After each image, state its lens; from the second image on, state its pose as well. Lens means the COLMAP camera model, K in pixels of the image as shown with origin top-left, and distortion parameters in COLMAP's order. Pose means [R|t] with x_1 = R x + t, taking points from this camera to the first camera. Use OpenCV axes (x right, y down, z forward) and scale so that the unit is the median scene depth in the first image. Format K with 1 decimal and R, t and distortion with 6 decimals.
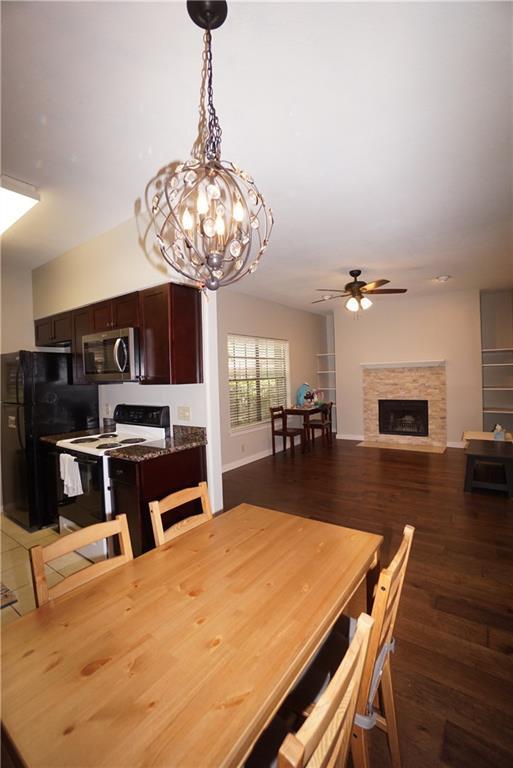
lens RADIAL K [[337.3, 0, 263.5], [0, 337.3, 380.6], [0, 0, 1]] dist [-0.070346, 0.025720]
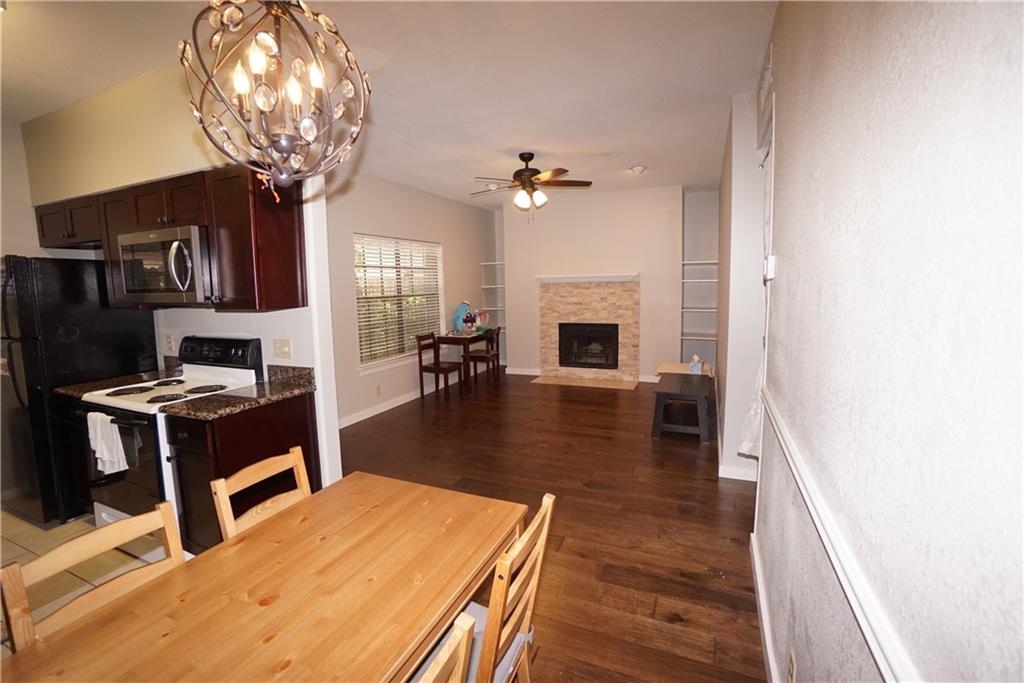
lens RADIAL K [[449.8, 0, 502.3], [0, 449.8, 333.6], [0, 0, 1]] dist [-0.070346, 0.025720]
pose [[0.983050, -0.010615, 0.183028, 0.040409], [-0.005116, 0.996345, 0.085262, -0.013339], [-0.183264, -0.084754, 0.979403, -0.004212]]
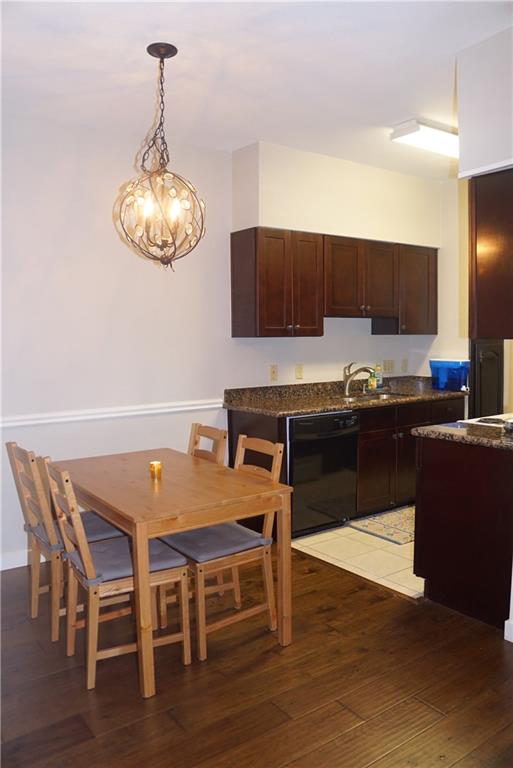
lens RADIAL K [[602.8, 0, 256.5], [0, 602.8, 384.0], [0, 0, 1]] dist [-0.139365, 0.005102]
pose [[-0.334230, 0.108398, -0.936237, 0.610900], [0.004178, 0.993525, 0.113539, -0.020530], [0.942482, 0.034037, -0.332519, 0.658481]]
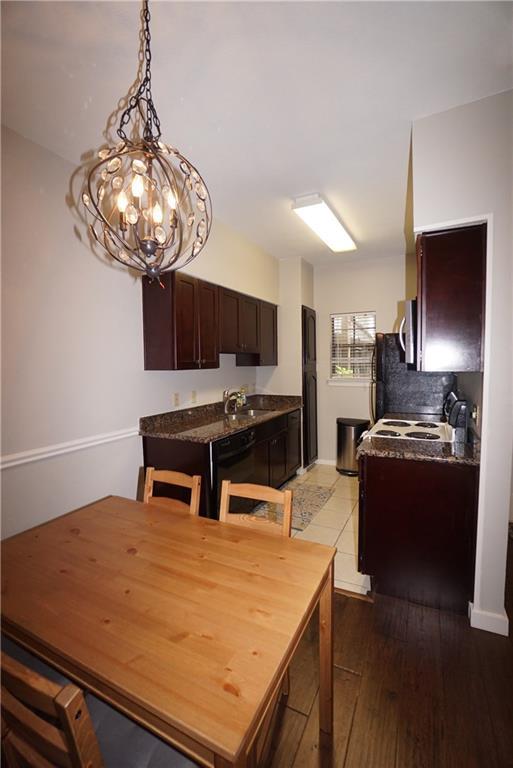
lens RADIAL K [[337.3, 0, 263.5], [0, 337.3, 380.6], [0, 0, 1]] dist [-0.070346, 0.025720]
pose [[0.155437, 0.078098, -0.984754, 0.270667], [-0.007788, 0.996936, 0.077835, -0.013702], [0.987815, -0.004429, 0.155569, 0.361689]]
